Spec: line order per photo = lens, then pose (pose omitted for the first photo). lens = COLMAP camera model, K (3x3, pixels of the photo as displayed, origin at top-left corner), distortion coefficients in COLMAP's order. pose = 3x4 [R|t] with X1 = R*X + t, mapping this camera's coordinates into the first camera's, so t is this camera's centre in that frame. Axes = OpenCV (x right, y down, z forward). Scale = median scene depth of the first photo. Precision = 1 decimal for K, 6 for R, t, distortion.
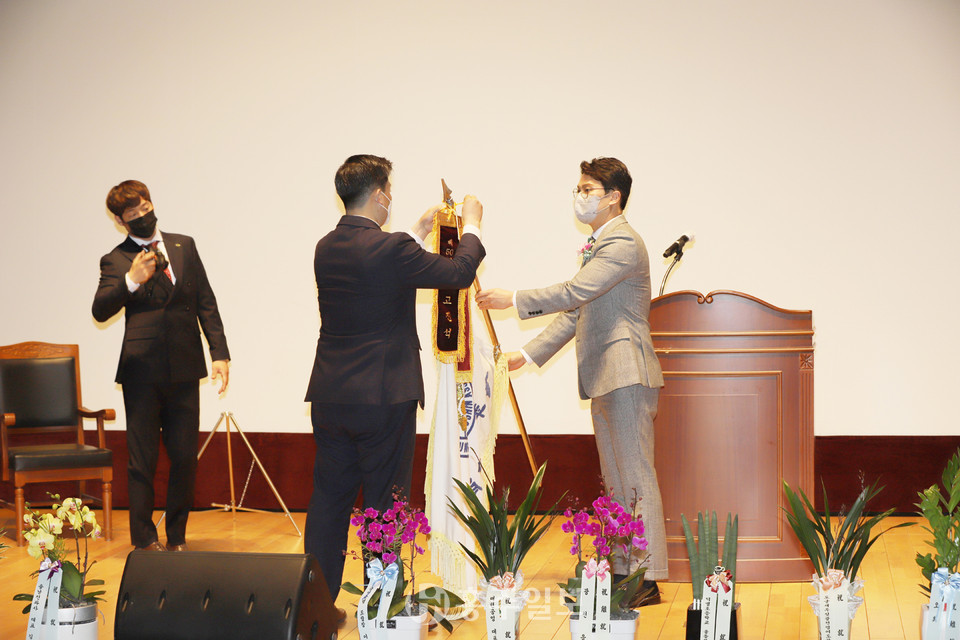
lens RADIAL K [[2211.1, 0, 503.1], [0, 2211.1, 261.3], [0, 0, 1]] dist [-0.167997, 0.000000]
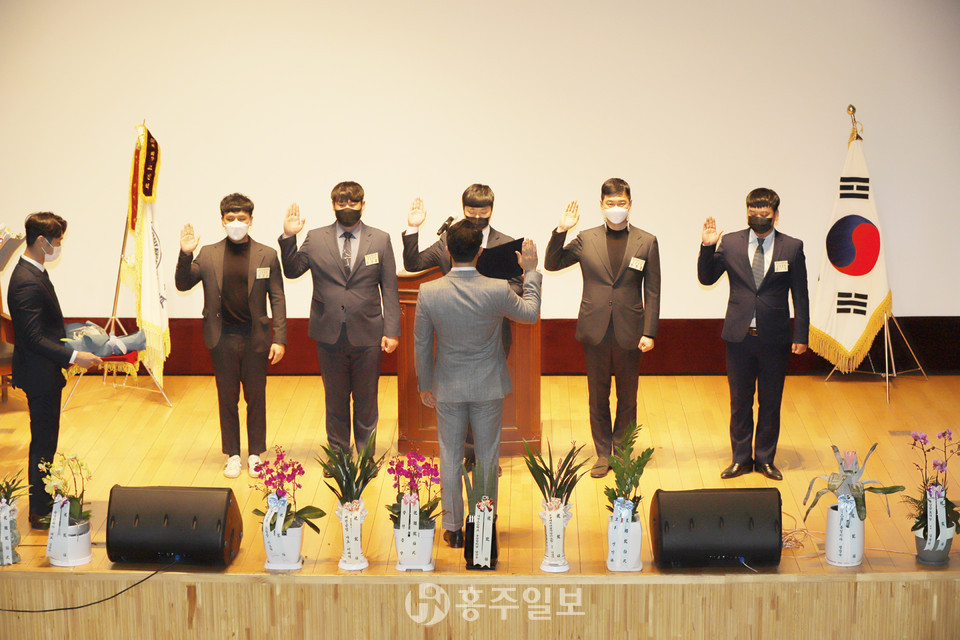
lens RADIAL K [[2211.1, 0, 480.2], [0, 2211.1, 322.8], [0, 0, 1]] dist [-0.167997, 0.000000]
pose [[0.992620, -0.019264, 0.119726, -0.098482], [-0.001917, 0.984686, 0.174327, -0.271017], [-0.121251, -0.173270, 0.977382, -0.576298]]
